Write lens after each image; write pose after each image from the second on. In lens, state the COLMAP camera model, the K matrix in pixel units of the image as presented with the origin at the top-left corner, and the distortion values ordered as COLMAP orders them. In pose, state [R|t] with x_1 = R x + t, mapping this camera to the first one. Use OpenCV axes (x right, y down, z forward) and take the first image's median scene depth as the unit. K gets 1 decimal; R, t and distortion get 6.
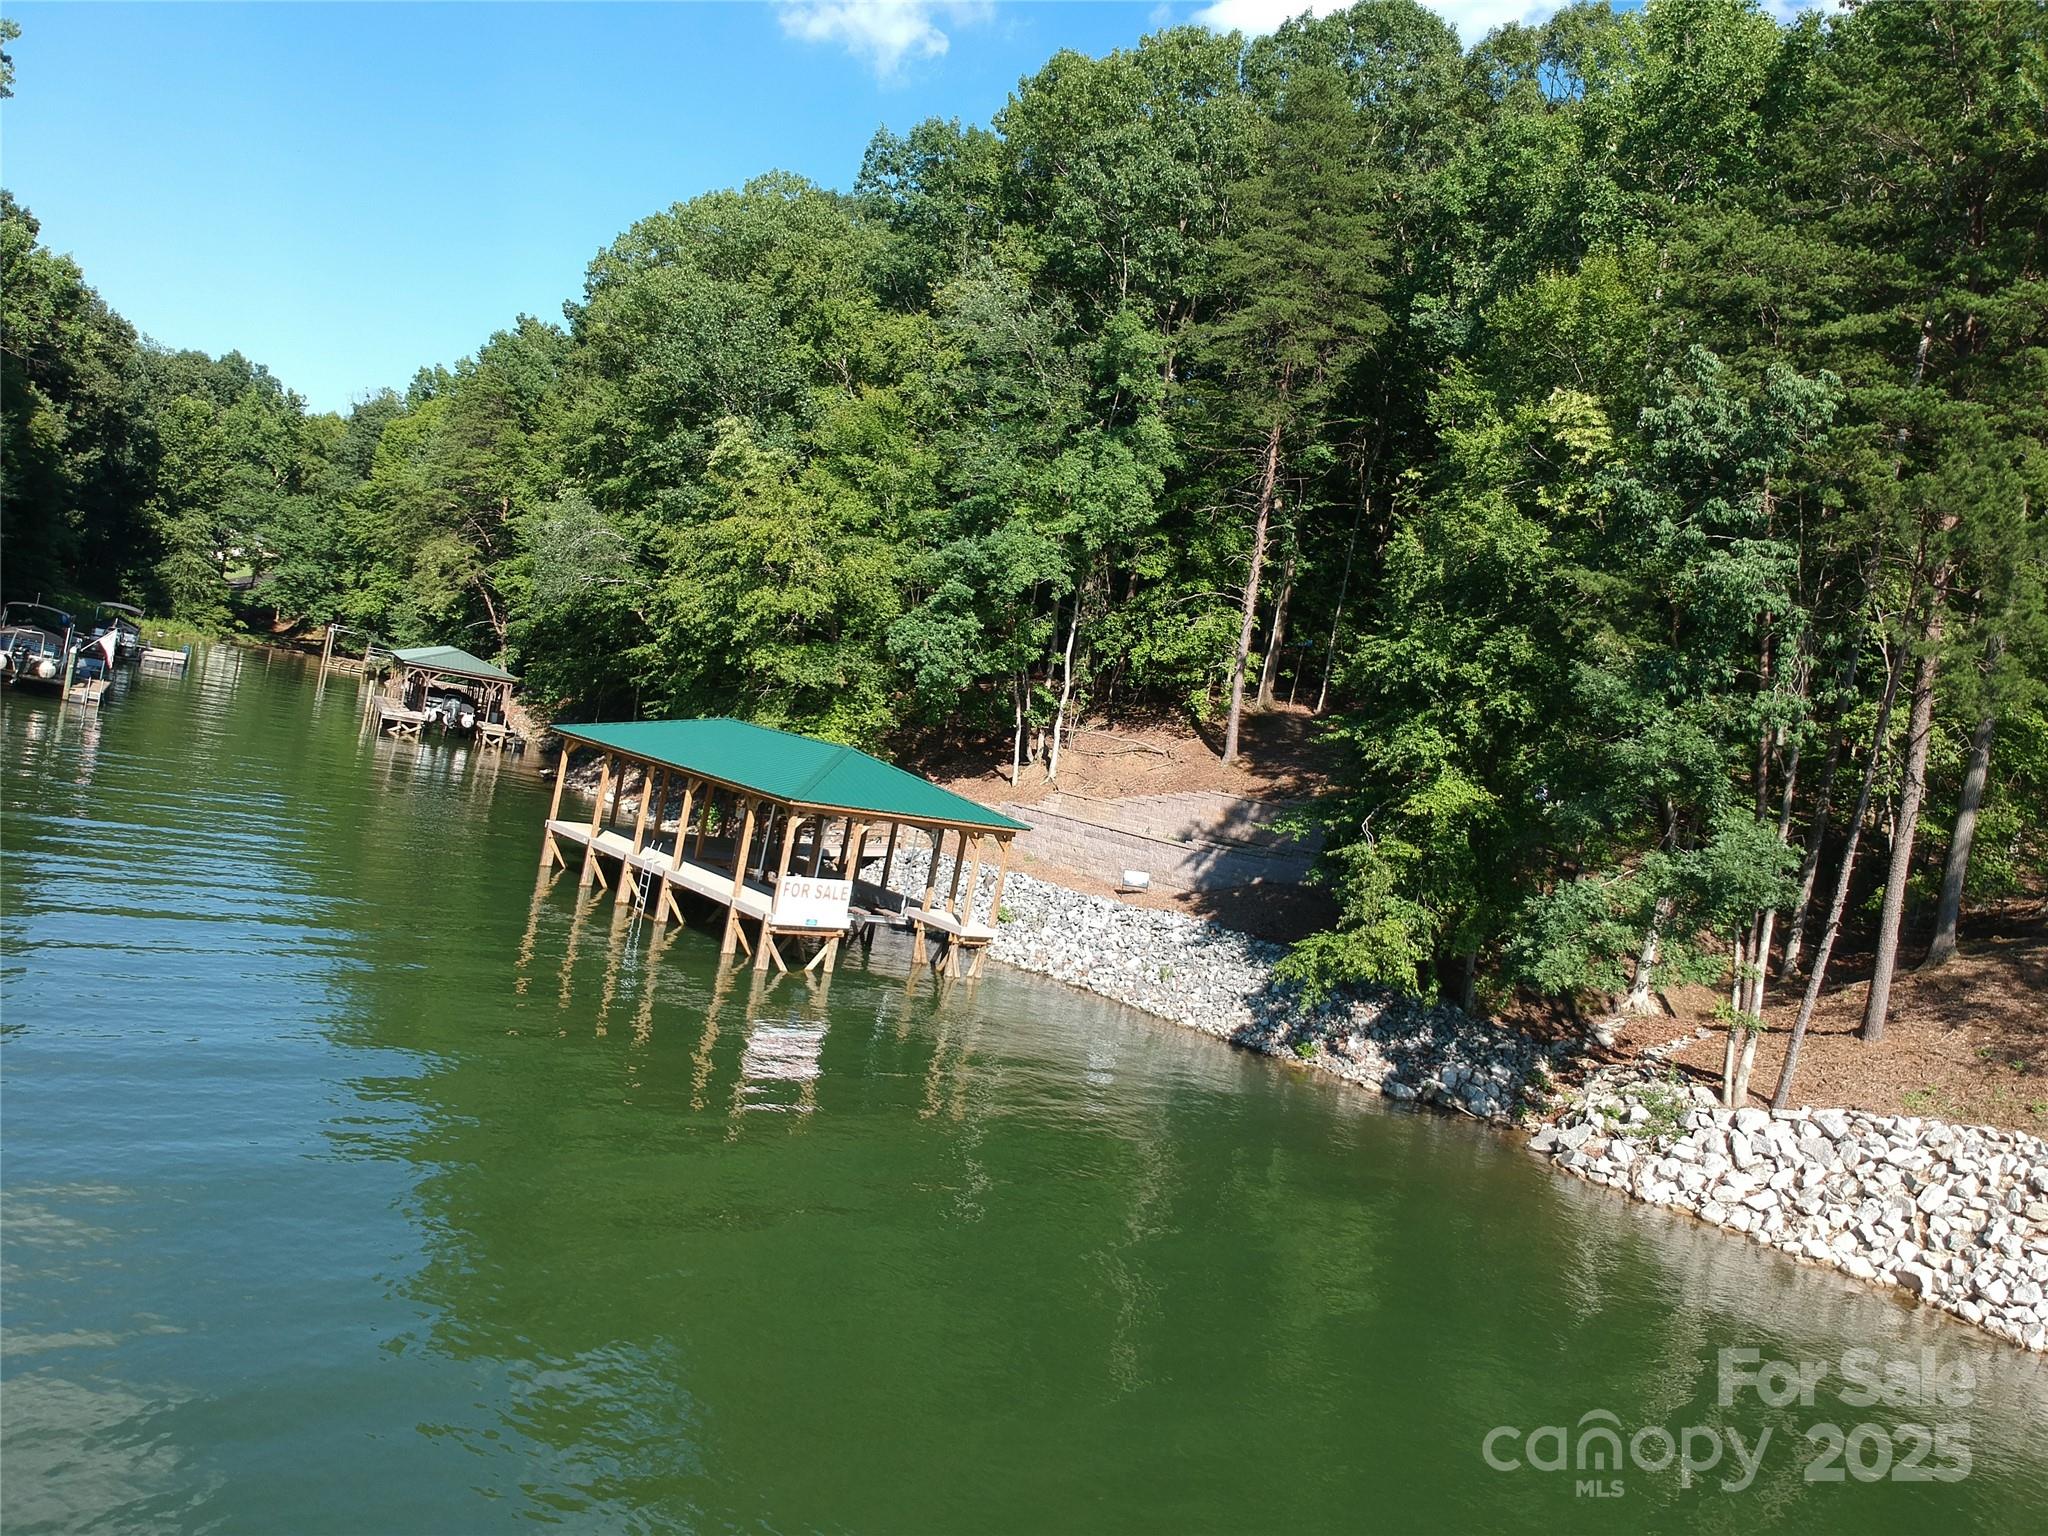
lens RADIAL K [[1478.0, 0, 1024.0], [0, 1478.0, 768.0], [0, 0, 1]] dist [0.064267, -0.138918]
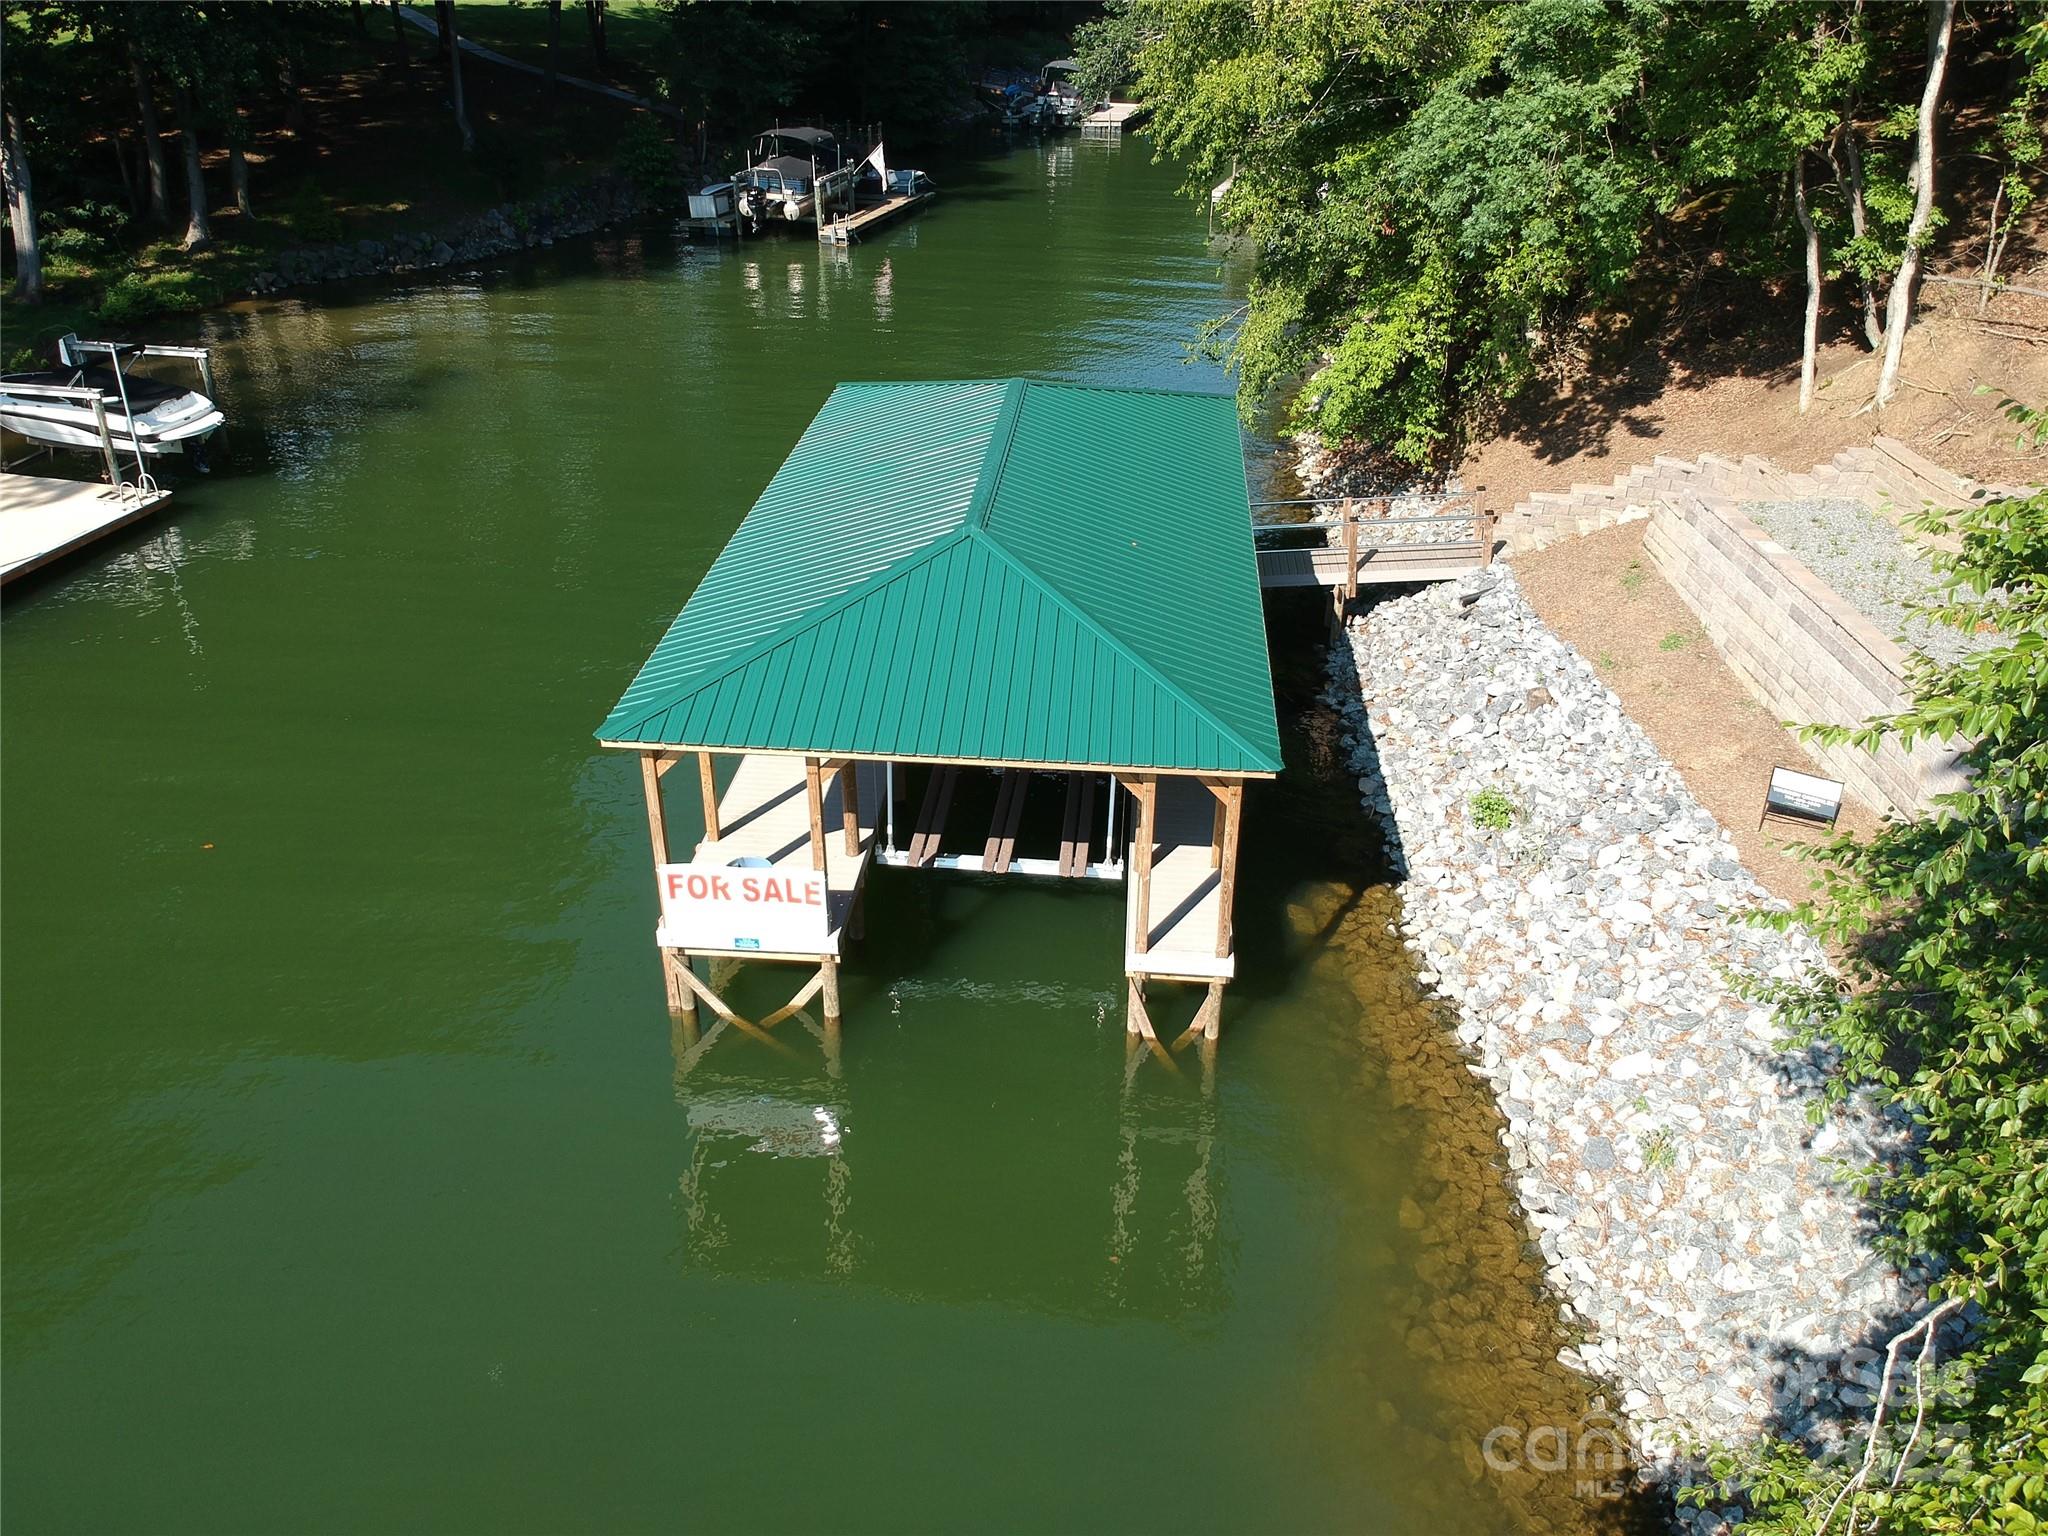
lens RADIAL K [[1478.0, 0, 1024.0], [0, 1478.0, 768.0], [0, 0, 1]] dist [0.064267, -0.138918]
pose [[0.727414, 0.178910, -0.662465, 0.159351], [0.094492, 0.930099, 0.354945, -0.077736], [0.679662, -0.320790, 0.659662, 0.496645]]
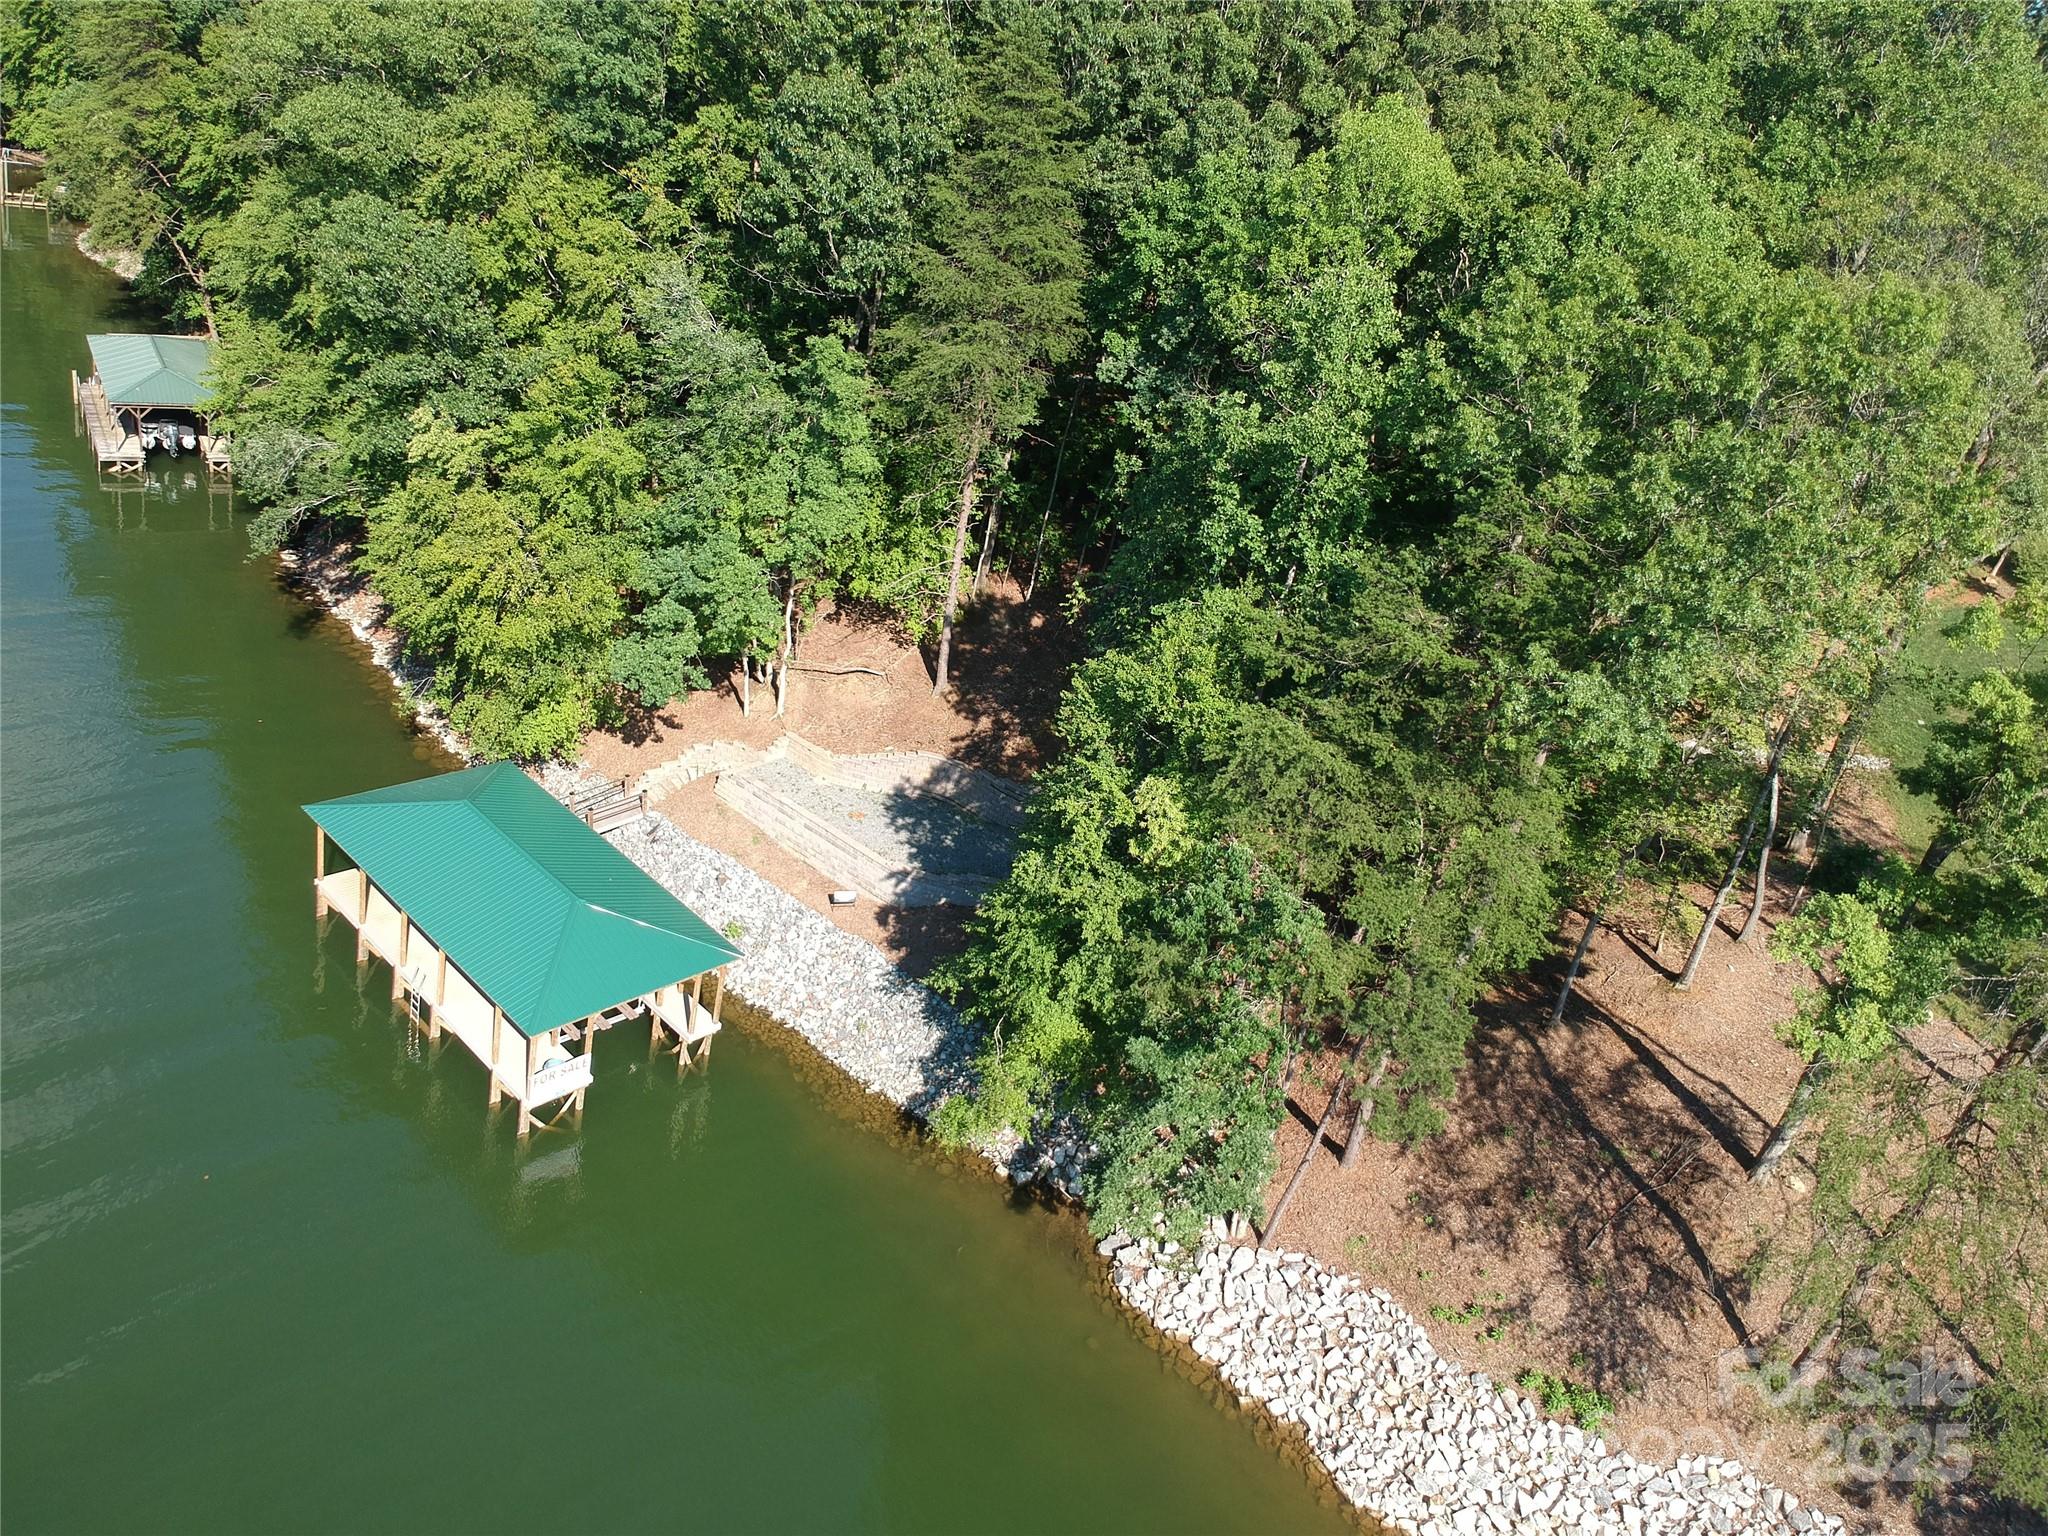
lens RADIAL K [[1478.0, 0, 1024.0], [0, 1478.0, 768.0], [0, 0, 1]] dist [0.064267, -0.138918]
pose [[0.992036, -0.036592, 0.120519, 0.067834], [-0.018647, 0.903656, 0.427853, -0.452575], [-0.124563, -0.426693, 0.895777, -0.036438]]
